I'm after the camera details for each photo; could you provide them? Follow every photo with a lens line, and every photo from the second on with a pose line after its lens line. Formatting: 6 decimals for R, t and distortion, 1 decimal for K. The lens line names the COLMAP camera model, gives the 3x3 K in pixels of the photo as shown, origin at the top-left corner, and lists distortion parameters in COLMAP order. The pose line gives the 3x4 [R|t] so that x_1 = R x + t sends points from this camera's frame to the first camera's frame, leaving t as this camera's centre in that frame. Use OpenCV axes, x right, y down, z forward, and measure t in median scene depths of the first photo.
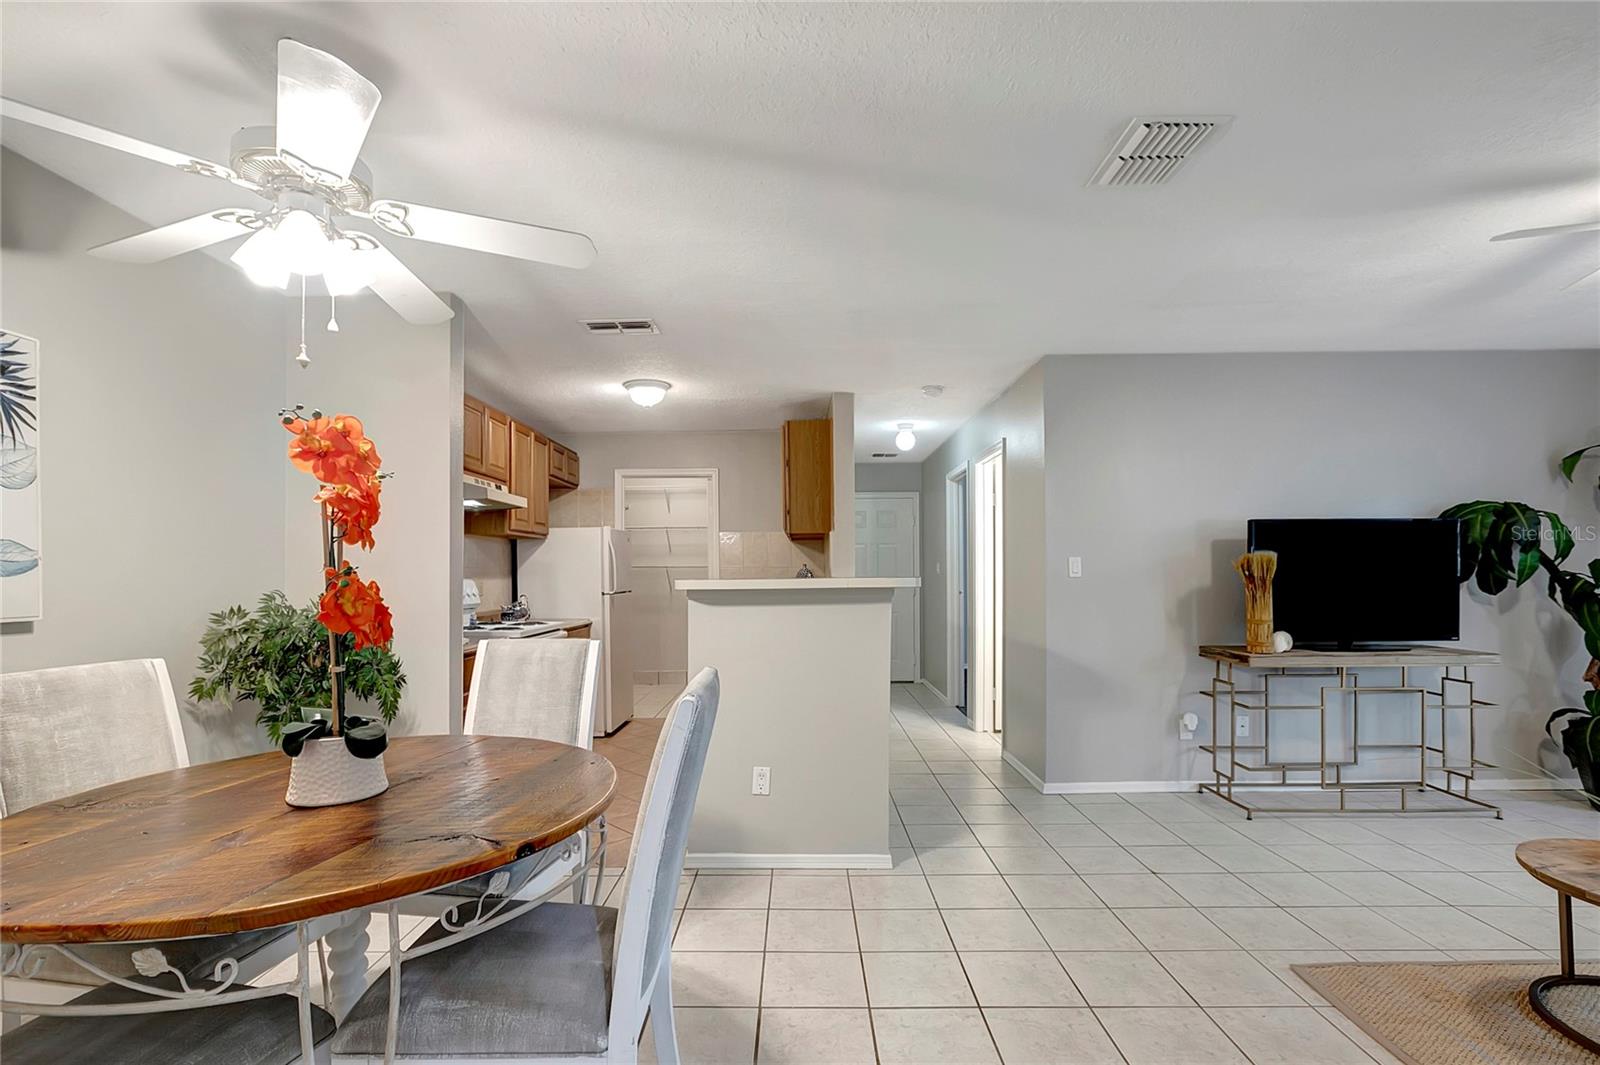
lens RADIAL K [[748.0, 0, 777.7], [0, 748.0, 573.9], [0, 0, 1]] dist [-0.023302, 0.010915]
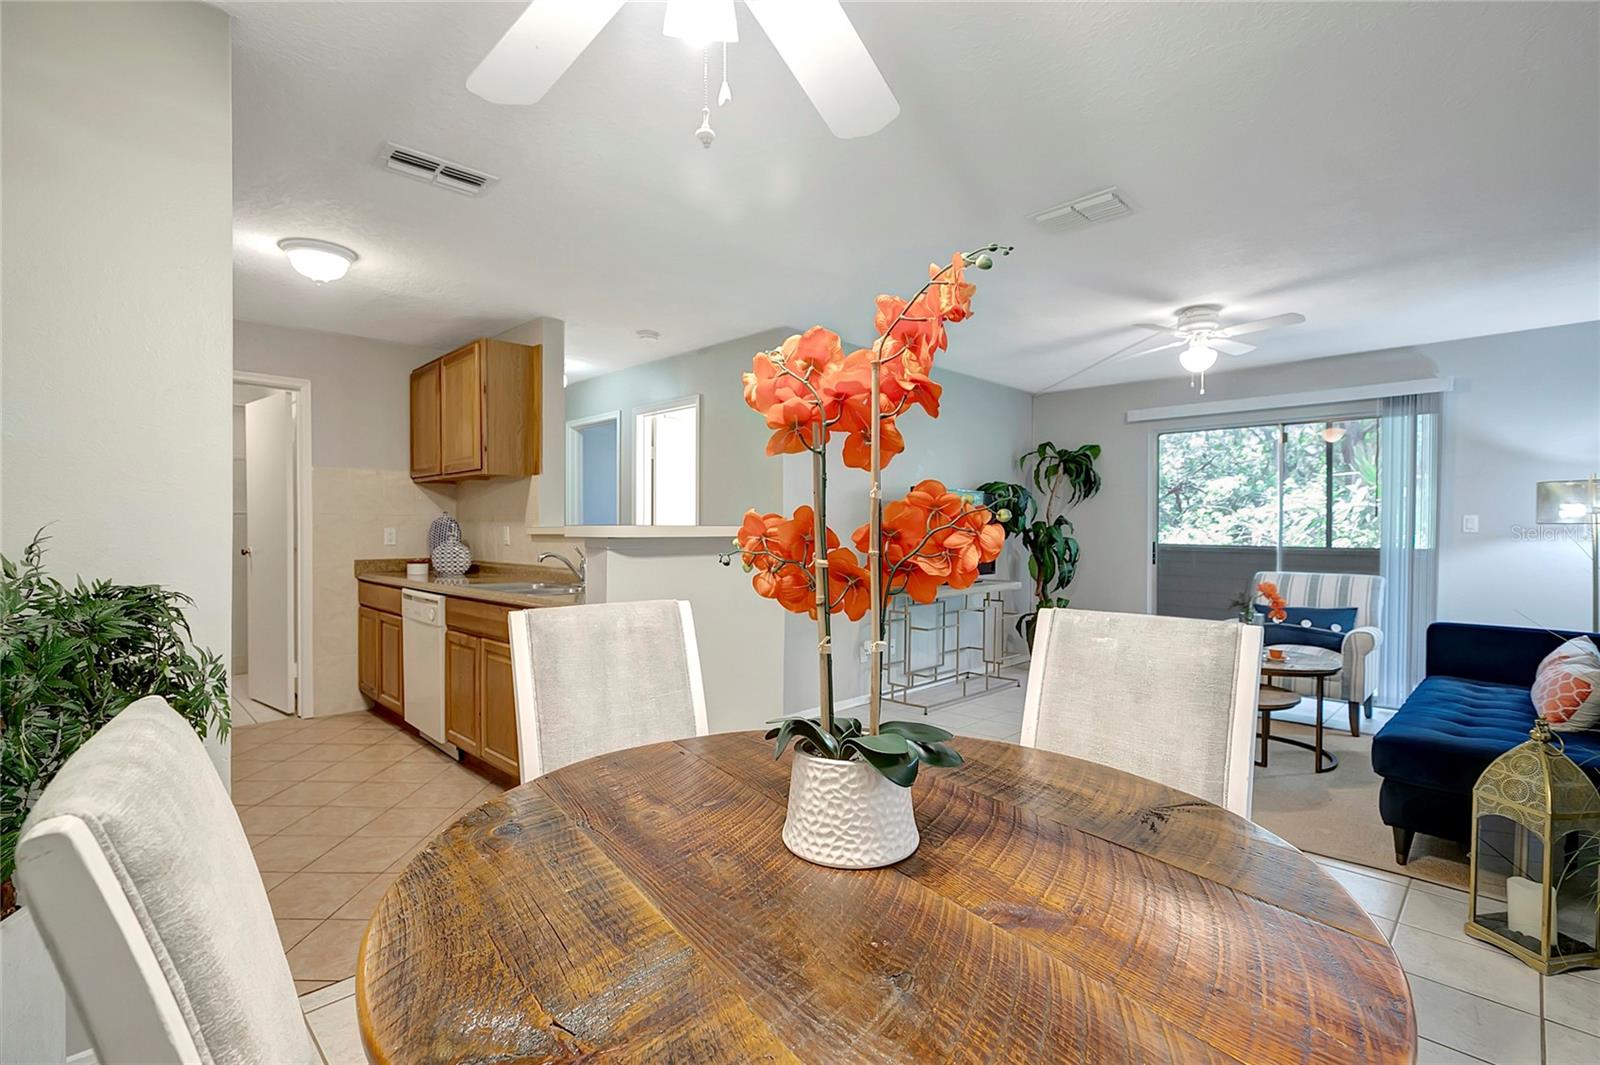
lens RADIAL K [[746.6, 0, 800.0], [0, 746.6, 532.5], [0, 0, 1]] dist [-0.014201, 0.011750]
pose [[0.683913, 0.007369, 0.729526, -0.452704], [-0.008642, 0.999961, -0.001999, 0.011768], [-0.729512, -0.004937, 0.683950, 0.240444]]
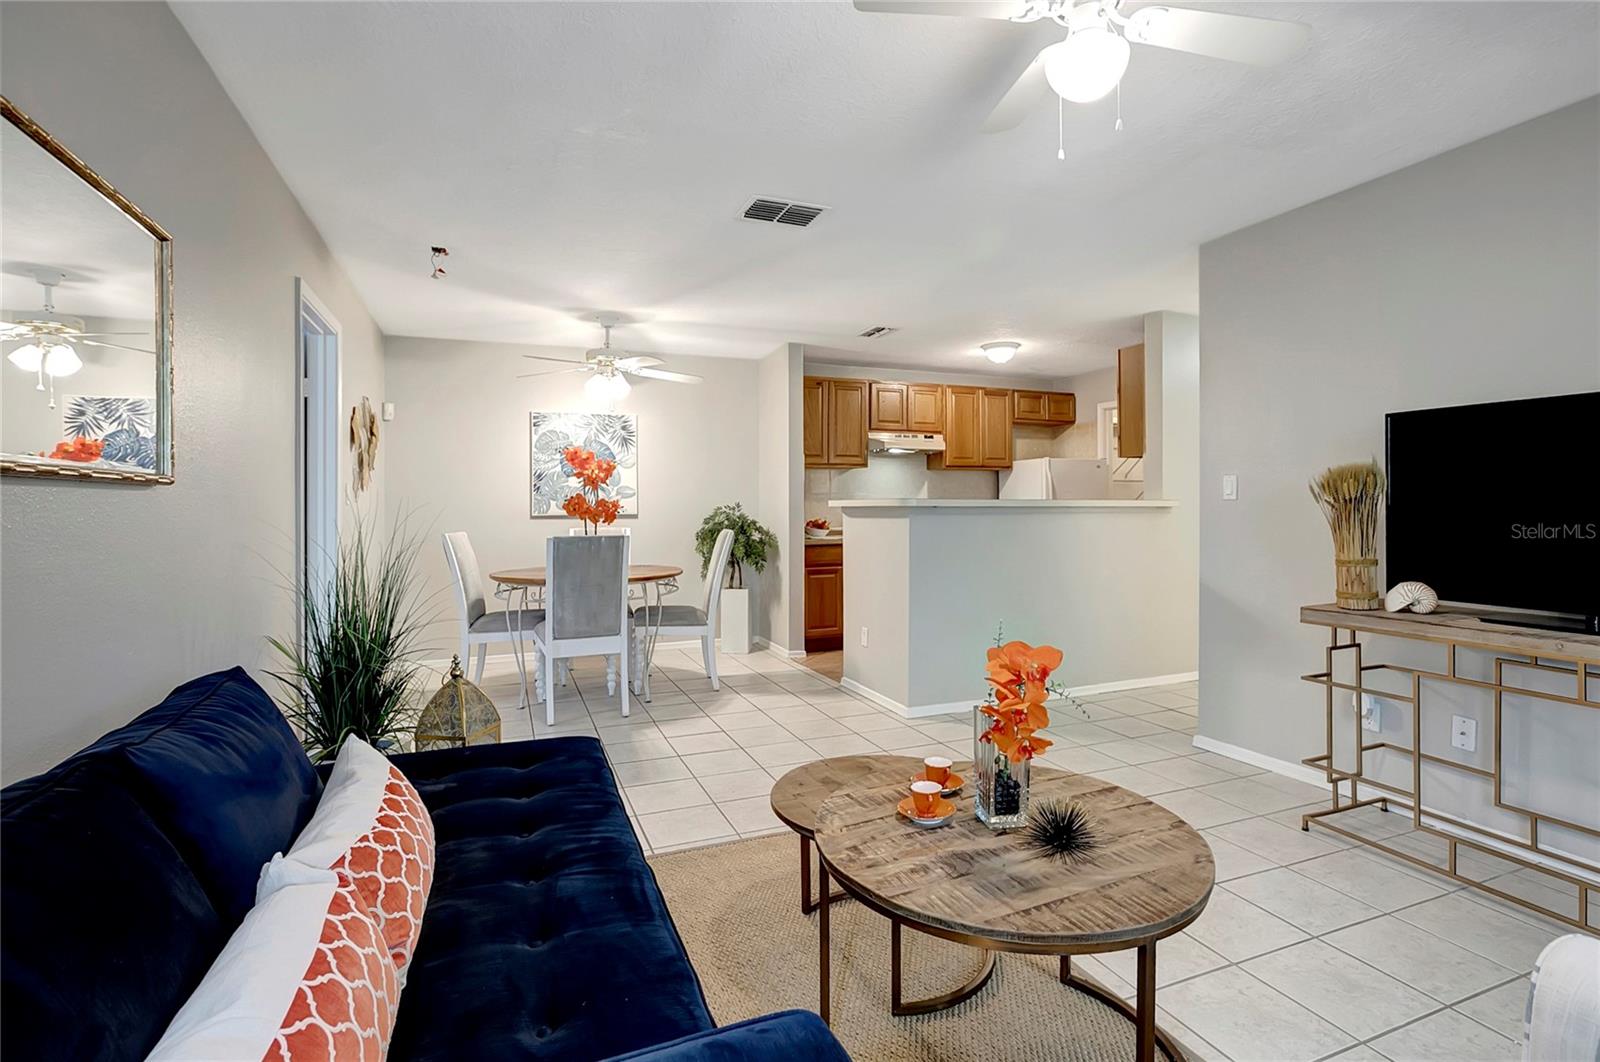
lens RADIAL K [[754.7, 0, 796.7], [0, 754.7, 501.4], [0, 0, 1]] dist [-0.038034, 0.016593]
pose [[0.395323, 0.001569, -0.918541, 1.031574], [0.000649, 0.999998, 0.001988, 0.005027], [0.918542, -0.001382, 0.395321, 0.230946]]
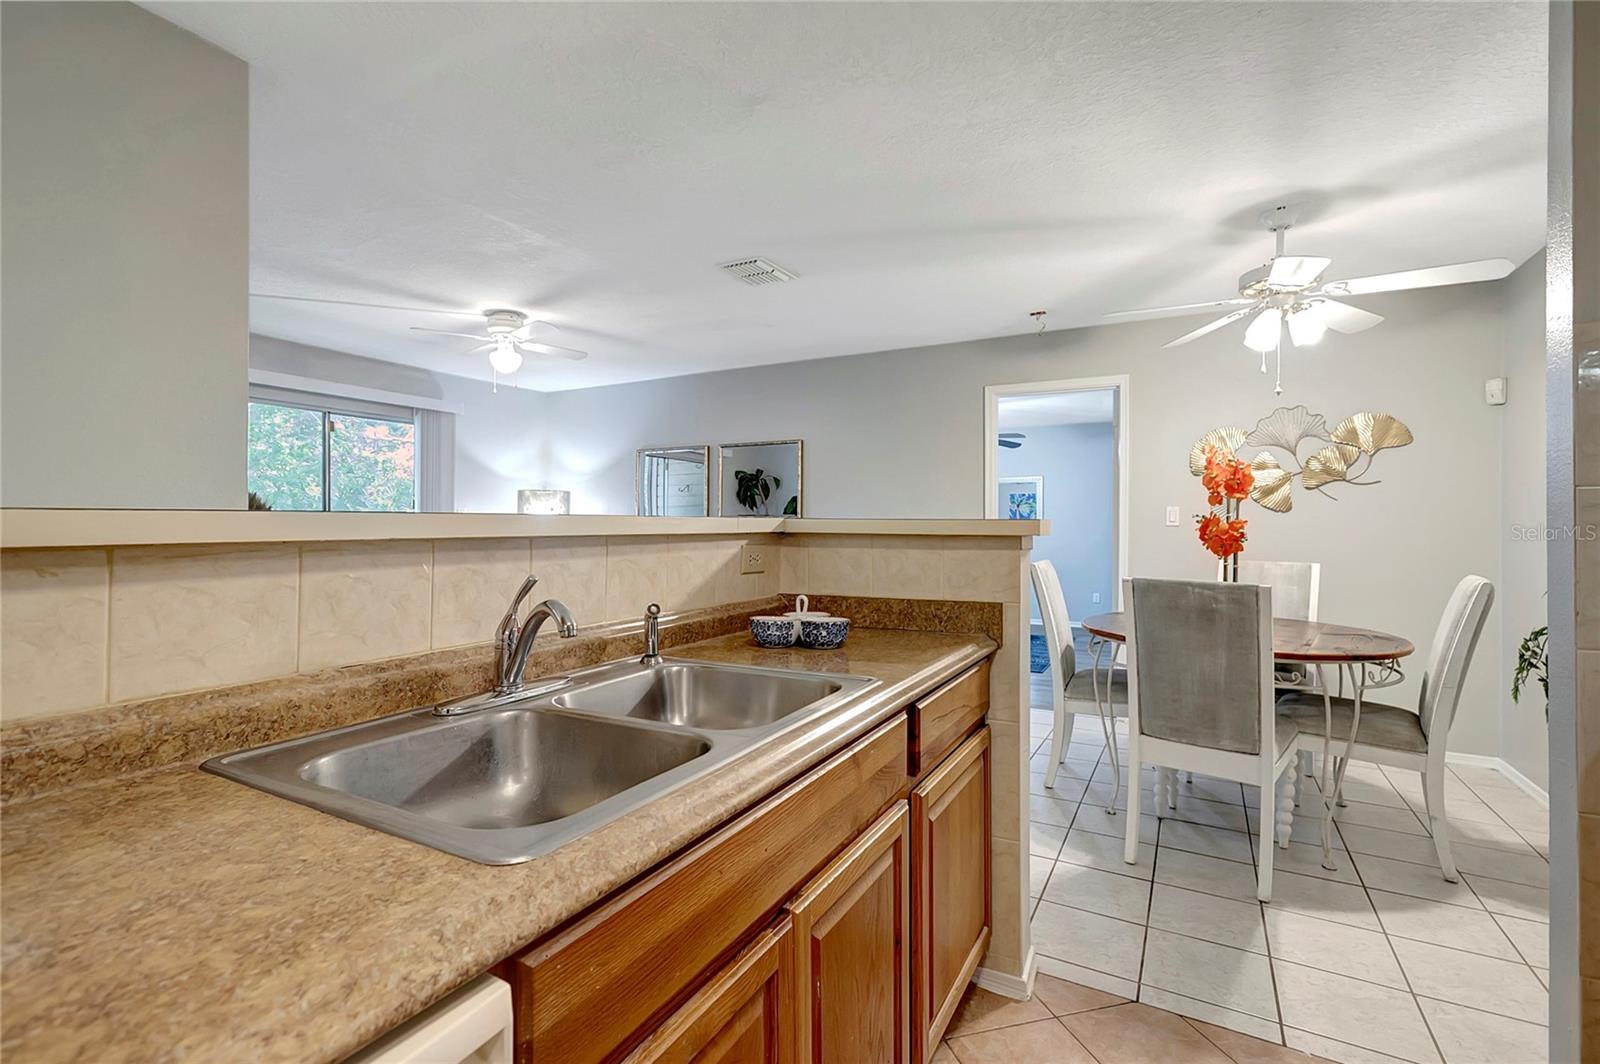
lens RADIAL K [[729.7, 0, 791.5], [0, 729.7, 524.8], [0, 0, 1]] dist [-0.027900, 0.014469]
pose [[-0.887646, 0.003480, 0.460514, -0.183096], [0.002454, 0.999993, -0.002827, 0.010525], [-0.460520, -0.001379, -0.887648, 1.326685]]
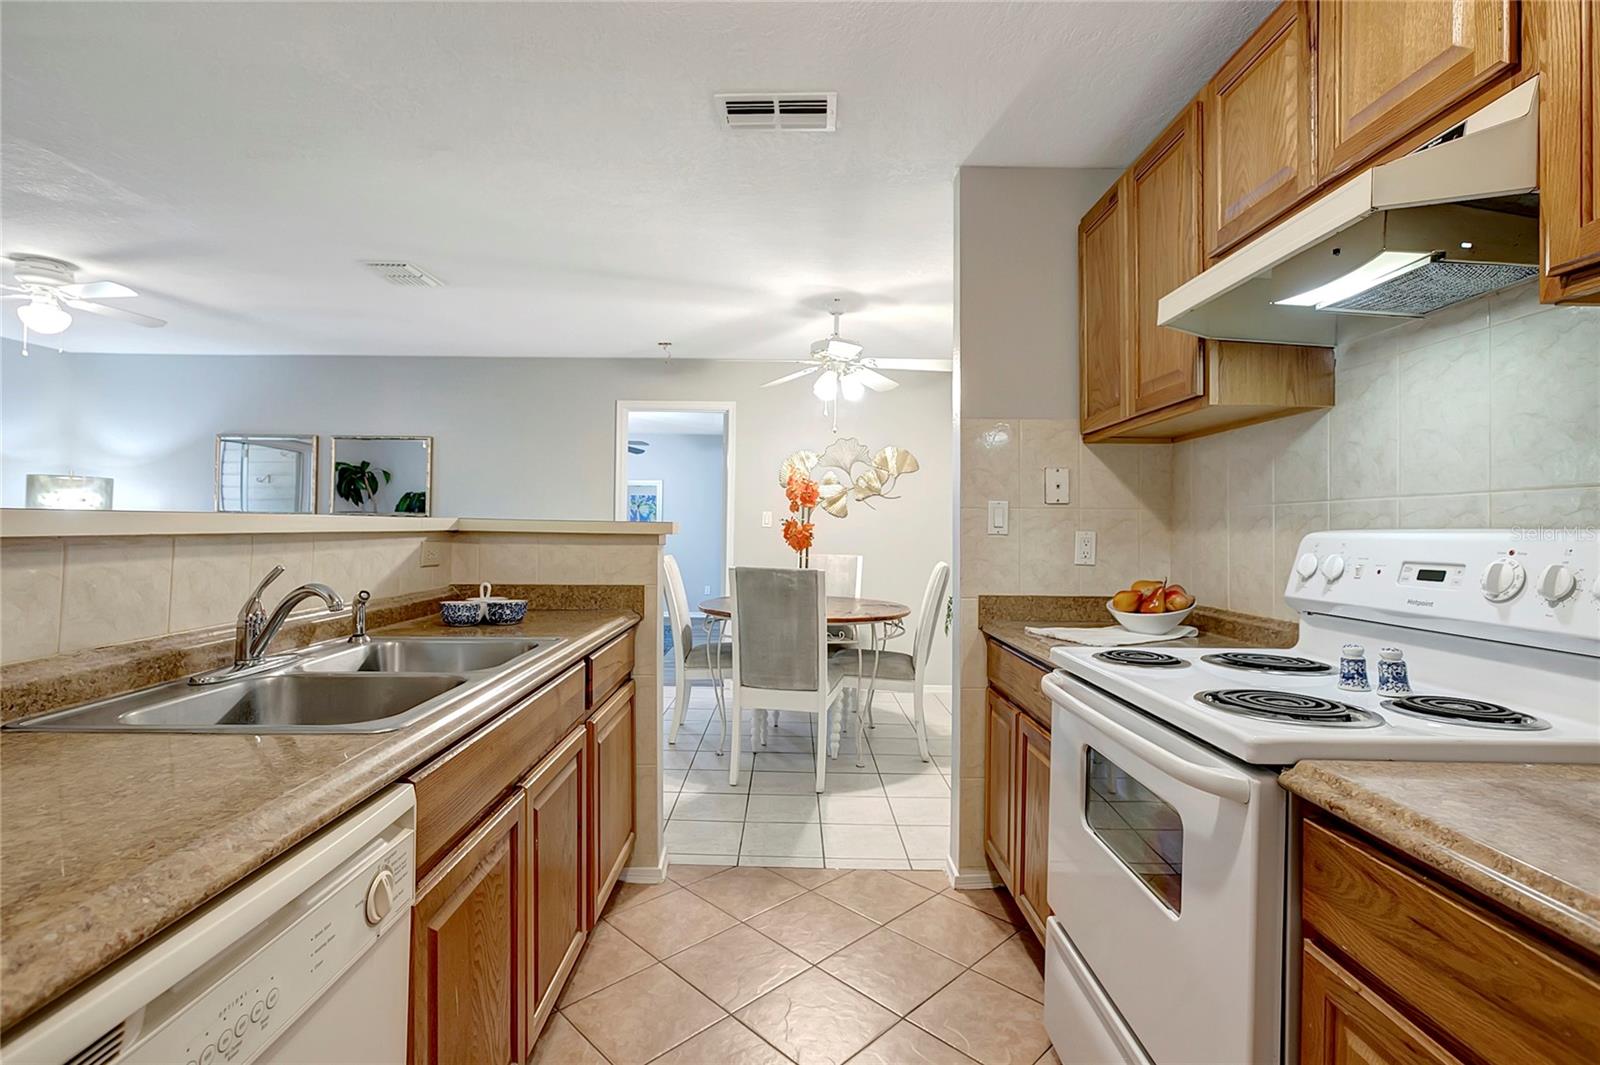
lens RADIAL K [[730.6, 0, 800.0], [0, 730.6, 532.5], [0, 0, 1]] dist [-0.029897, 0.006735]
pose [[-0.998958, -0.006649, -0.045159, -0.191218], [-0.007002, 0.999946, 0.007665, 0.009516], [0.045106, 0.007973, -0.998950, 1.477049]]
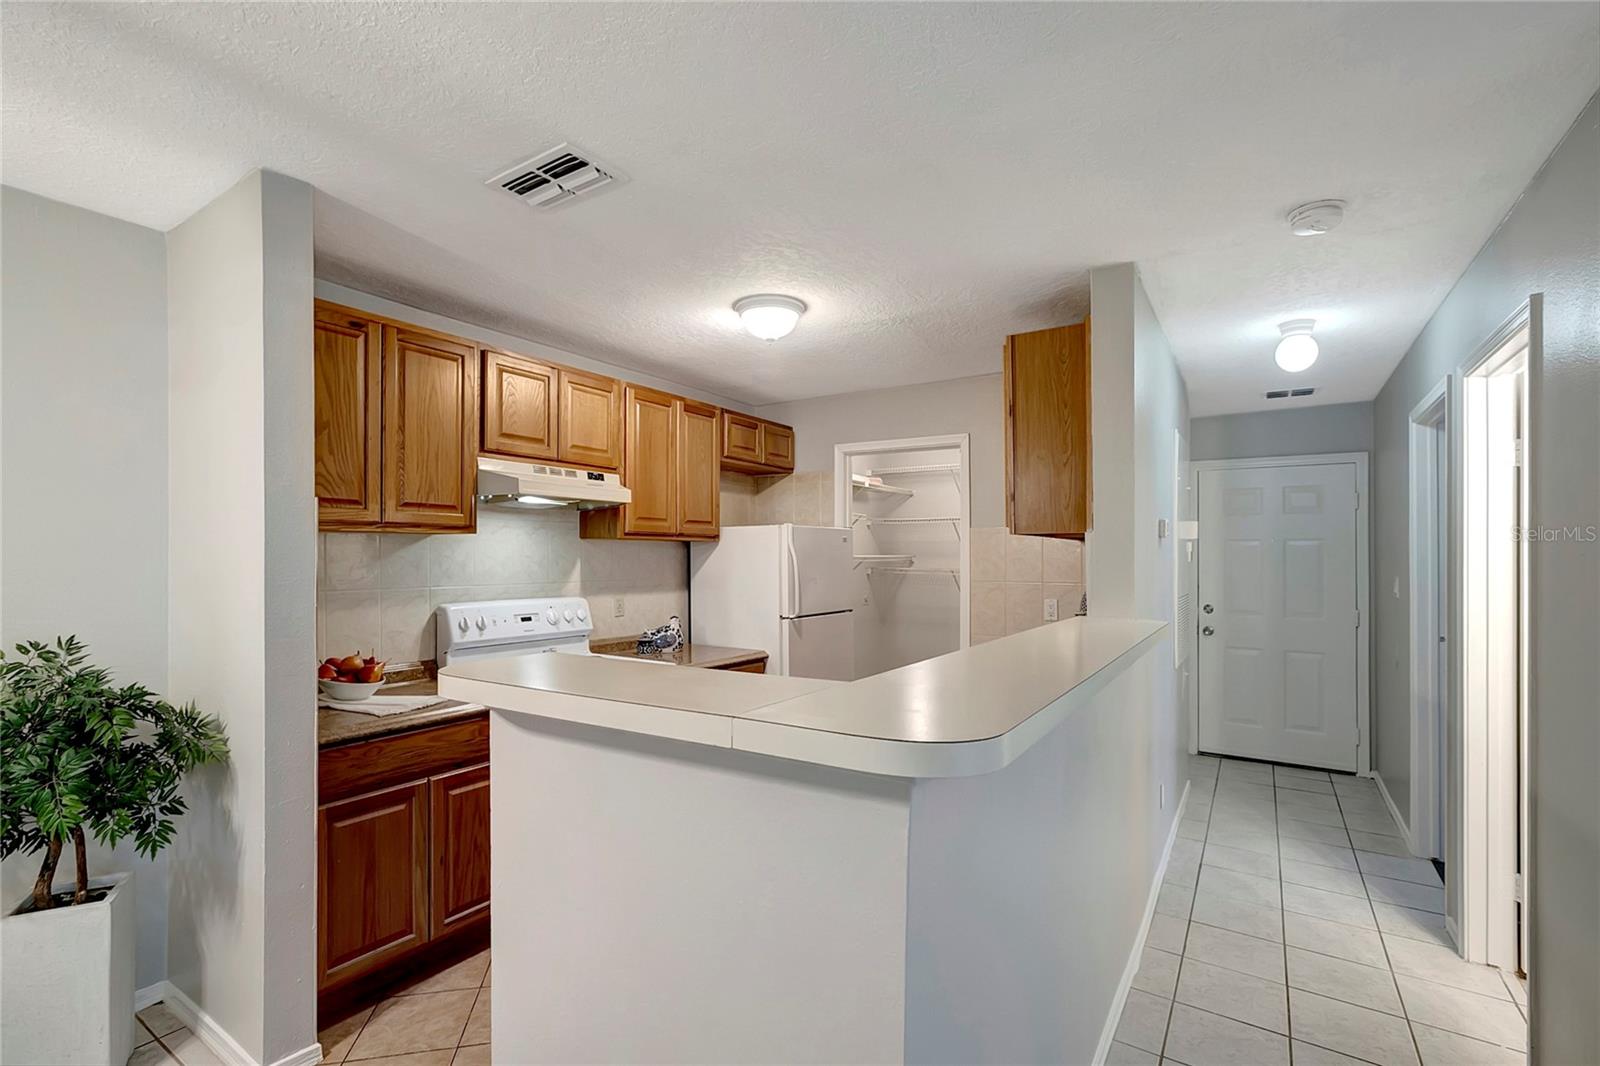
lens RADIAL K [[731.1, 0, 790.4], [0, 731.1, 555.0], [0, 0, 1]] dist [-0.028464, 0.014558]
pose [[0.851115, 0.007959, -0.524919, 0.208077], [-0.009828, 0.999951, -0.000774, -0.047648], [0.524887, 0.005818, 0.851152, 0.578973]]
